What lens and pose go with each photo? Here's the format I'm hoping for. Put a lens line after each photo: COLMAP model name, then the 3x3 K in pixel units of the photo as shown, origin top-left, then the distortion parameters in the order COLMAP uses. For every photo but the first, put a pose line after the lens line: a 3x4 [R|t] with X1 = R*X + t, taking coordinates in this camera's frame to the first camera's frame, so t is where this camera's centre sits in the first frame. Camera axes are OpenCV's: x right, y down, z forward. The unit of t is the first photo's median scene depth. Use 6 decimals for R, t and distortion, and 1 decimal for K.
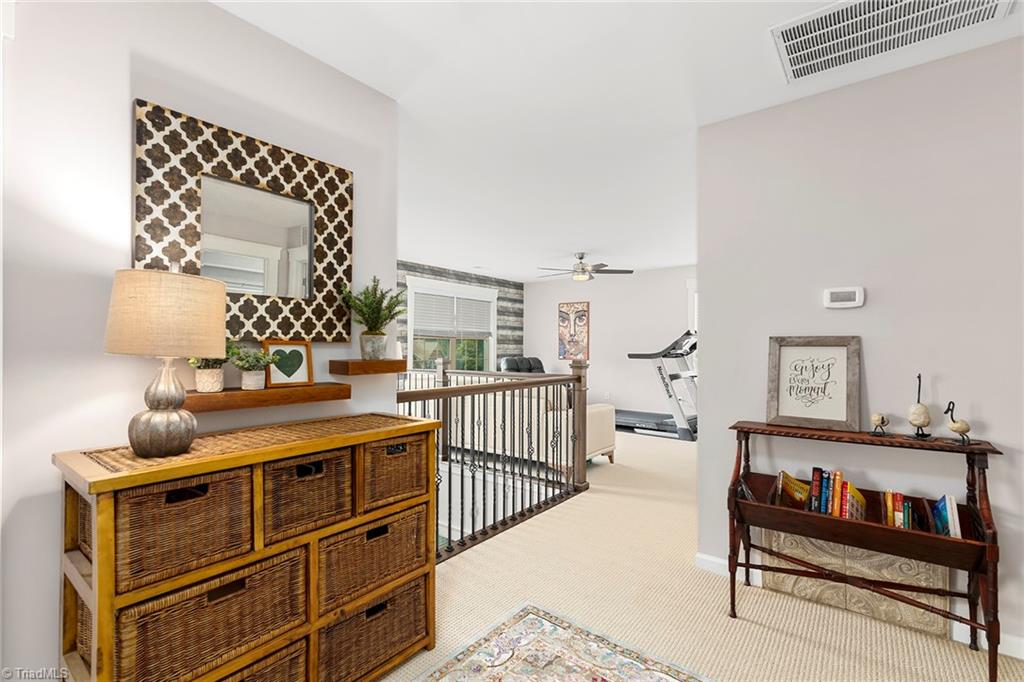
lens RADIAL K [[463.4, 0, 512.8], [0, 463.4, 347.6], [0, 0, 1]] dist [0.017013, -0.001033]
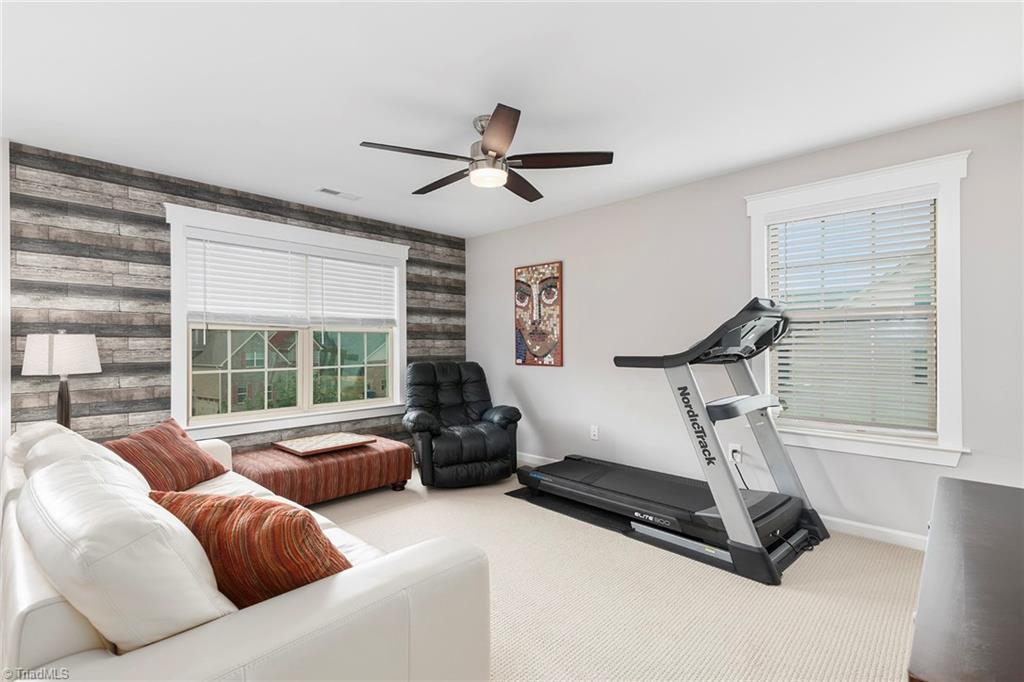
lens RADIAL K [[463.4, 0, 512.8], [0, 463.4, 347.6], [0, 0, 1]] dist [0.017013, -0.001033]
pose [[0.995163, -0.009152, -0.097811, 0.156655], [0.009567, 0.999947, 0.003767, 0.001995], [0.097772, -0.004684, 0.995198, 0.435565]]
